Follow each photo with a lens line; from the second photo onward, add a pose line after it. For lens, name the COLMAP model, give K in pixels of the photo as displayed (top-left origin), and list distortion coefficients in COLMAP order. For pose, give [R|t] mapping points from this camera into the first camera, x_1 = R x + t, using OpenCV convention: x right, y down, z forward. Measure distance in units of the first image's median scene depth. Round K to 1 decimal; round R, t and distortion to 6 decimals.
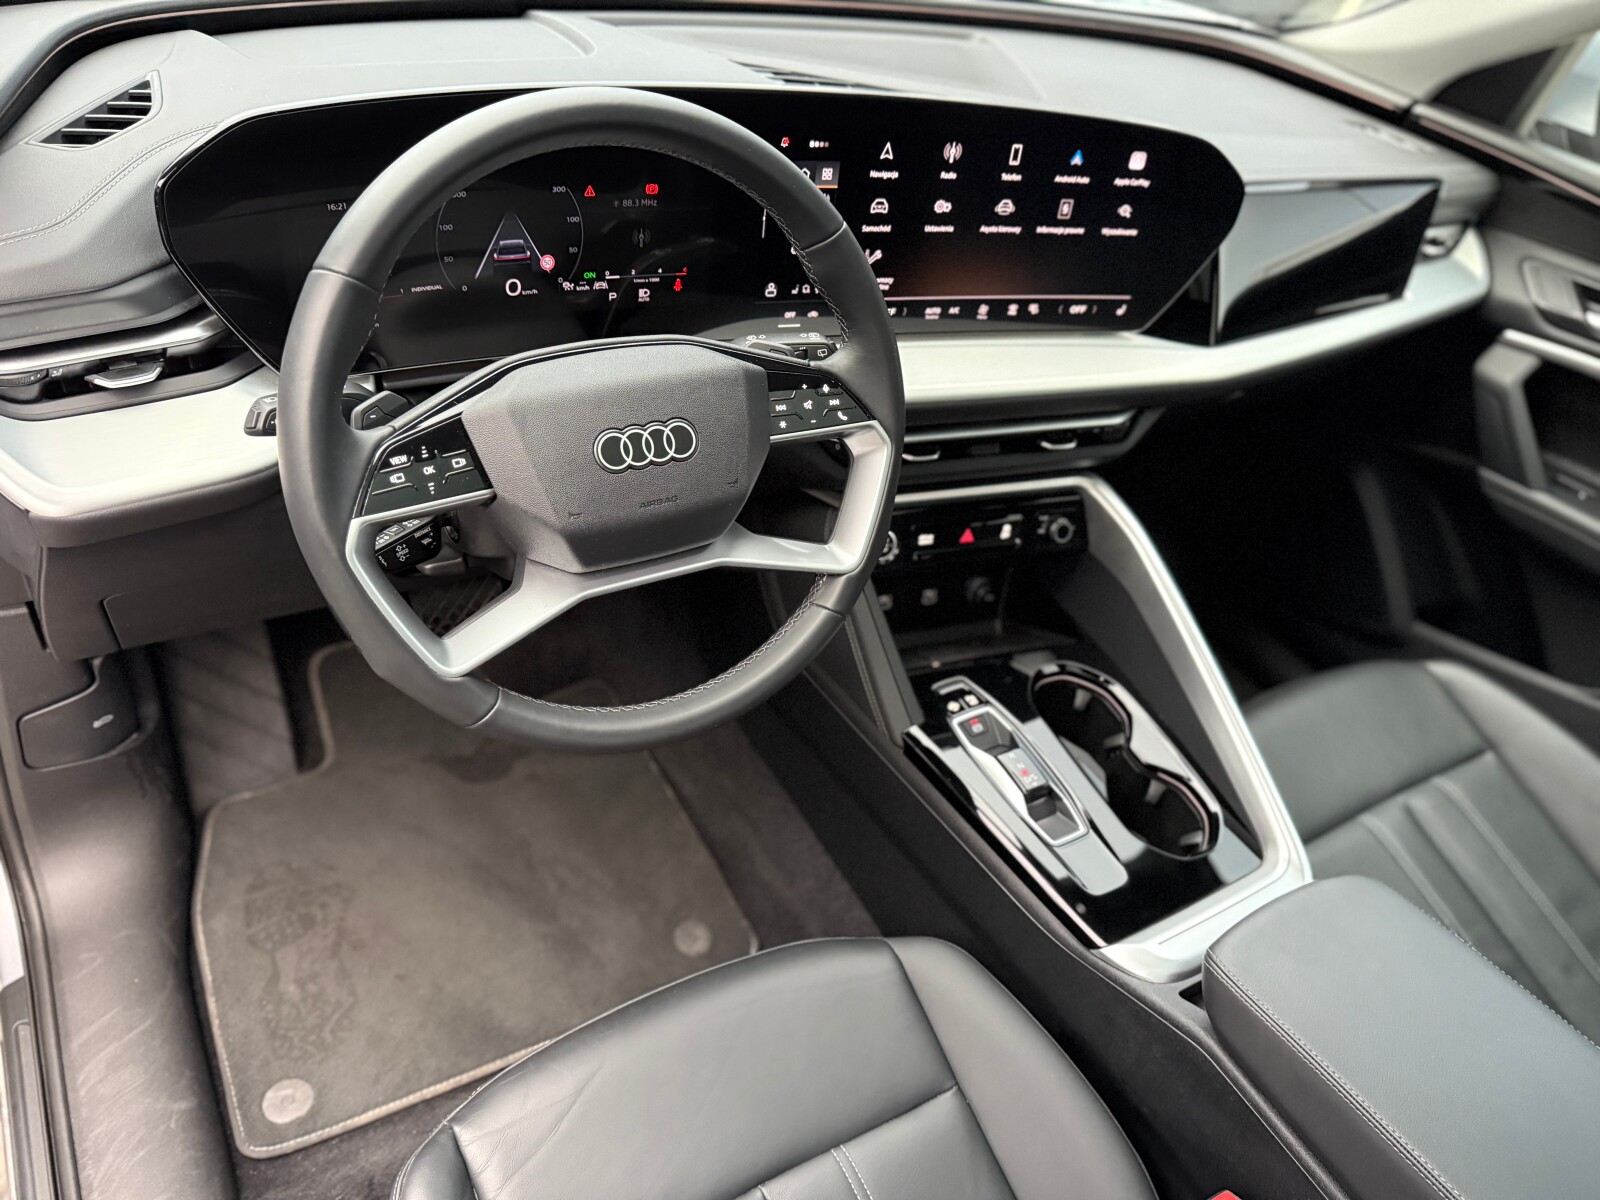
lens RADIAL K [[1146.7, 0, 802.3], [0, 1146.7, 615.9], [0, 0, 1]] dist [0.054491, -0.093295]
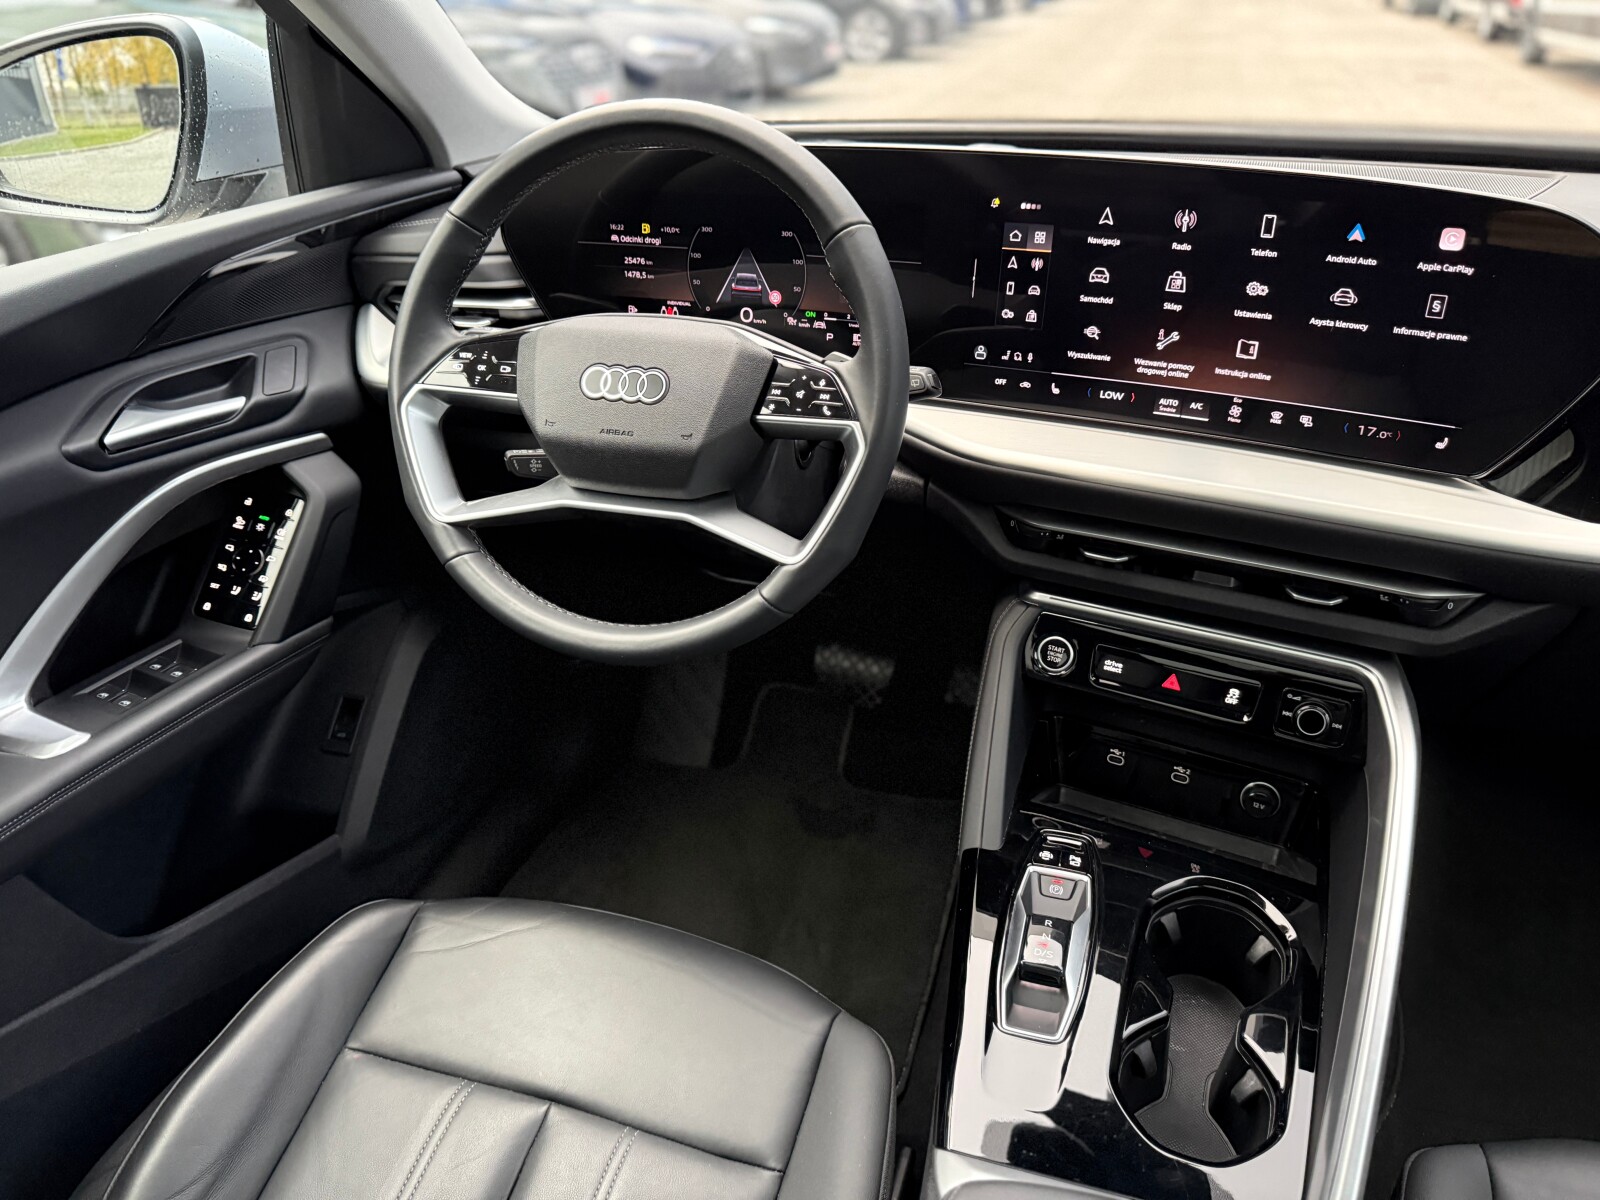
lens RADIAL K [[1146.7, 0, 787.8], [0, 1146.7, 606.9], [0, 0, 1]] dist [0.054491, -0.093295]
pose [[0.636527, 0.216888, -0.740130, 0.646960], [-0.398425, 0.914148, -0.074771, 0.057727], [0.660372, 0.342480, 0.668294, 0.300579]]
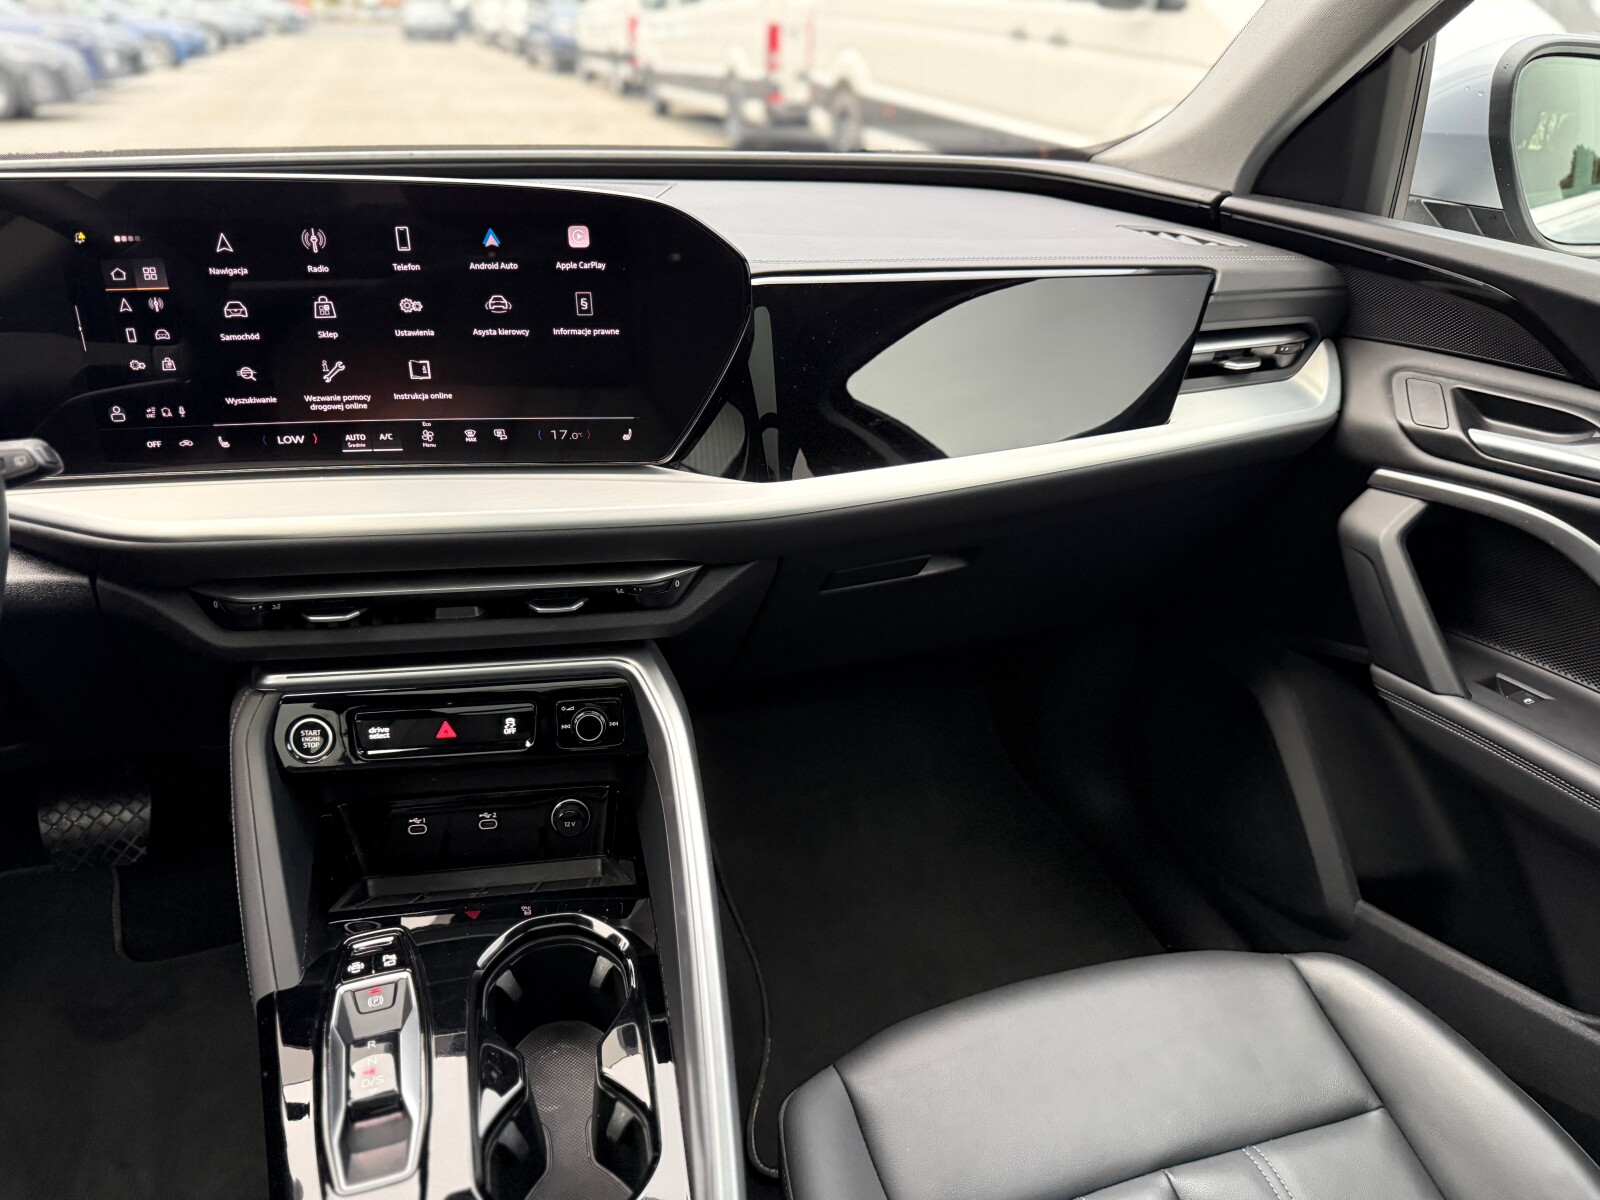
lens RADIAL K [[1146.7, 0, 797.0], [0, 1146.7, 601.9], [0, 0, 1]] dist [0.054491, -0.093295]
pose [[0.964062, -0.027838, -0.264216, 0.651855], [-0.040323, 0.967643, -0.249081, 0.030887], [0.262600, 0.250784, 0.931745, 0.392182]]
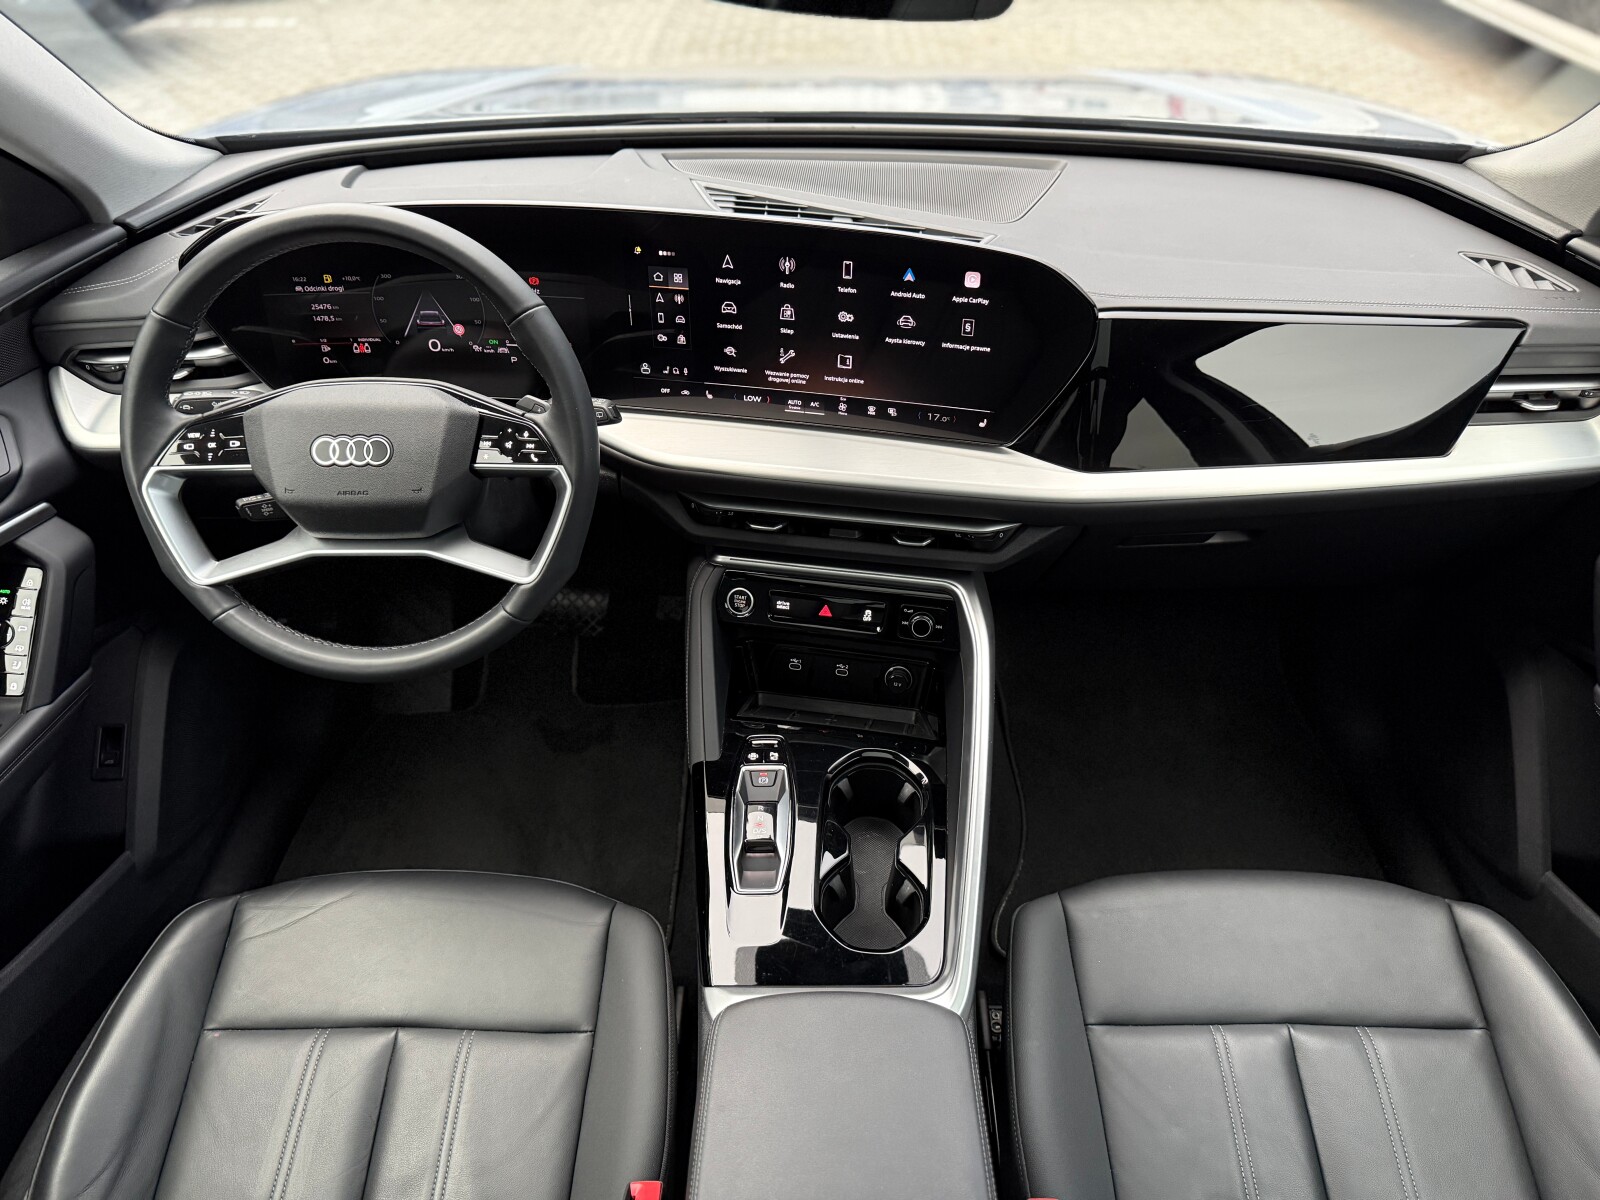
lens RADIAL K [[1146.7, 0, 805.5], [0, 1146.7, 612.2], [0, 0, 1]] dist [0.054491, -0.093295]
pose [[0.842114, 0.188170, -0.505406, 0.774302], [-0.237553, 0.970766, -0.034383, -0.032151], [0.484161, 0.149015, 0.862196, 0.073861]]
